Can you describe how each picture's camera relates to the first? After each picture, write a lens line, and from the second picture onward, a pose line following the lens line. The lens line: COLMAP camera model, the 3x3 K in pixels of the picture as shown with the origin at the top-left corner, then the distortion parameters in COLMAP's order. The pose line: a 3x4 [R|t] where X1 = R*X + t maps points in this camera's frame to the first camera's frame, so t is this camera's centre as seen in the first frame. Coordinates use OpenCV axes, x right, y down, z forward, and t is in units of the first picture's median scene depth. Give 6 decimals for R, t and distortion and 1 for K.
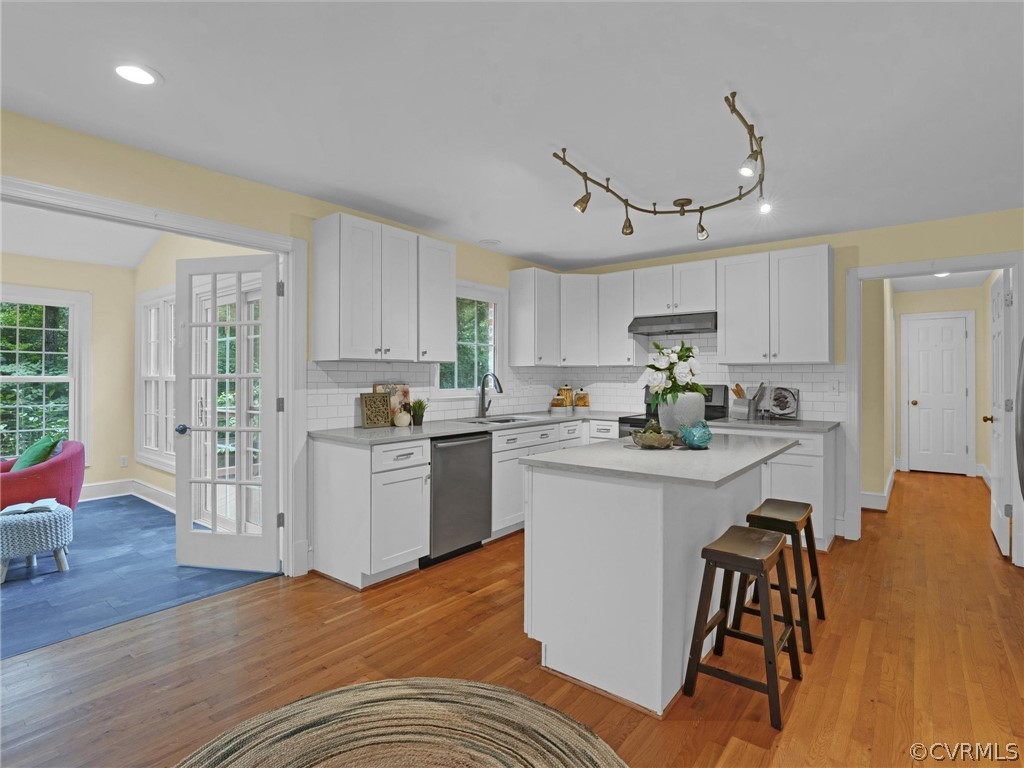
lens RADIAL K [[529.2, 0, 513.1], [0, 529.2, 378.5], [0, 0, 1]] dist [-0.005622, -0.000463]
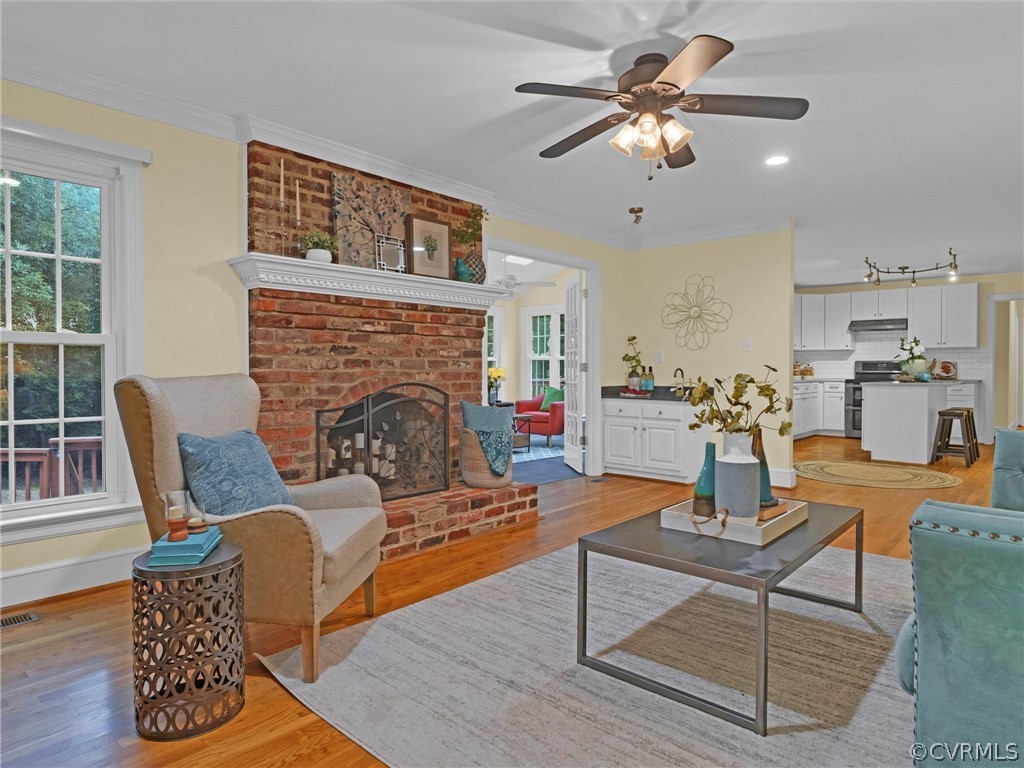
lens RADIAL K [[605.2, 0, 507.8], [0, 605.2, 382.8], [0, 0, 1]] dist [-0.000304, 0.001567]
pose [[0.996663, -0.000708, -0.081617, -0.797963], [0.002353, 0.999796, 0.020059, 0.045514], [0.081587, -0.020184, 0.996462, -1.150659]]
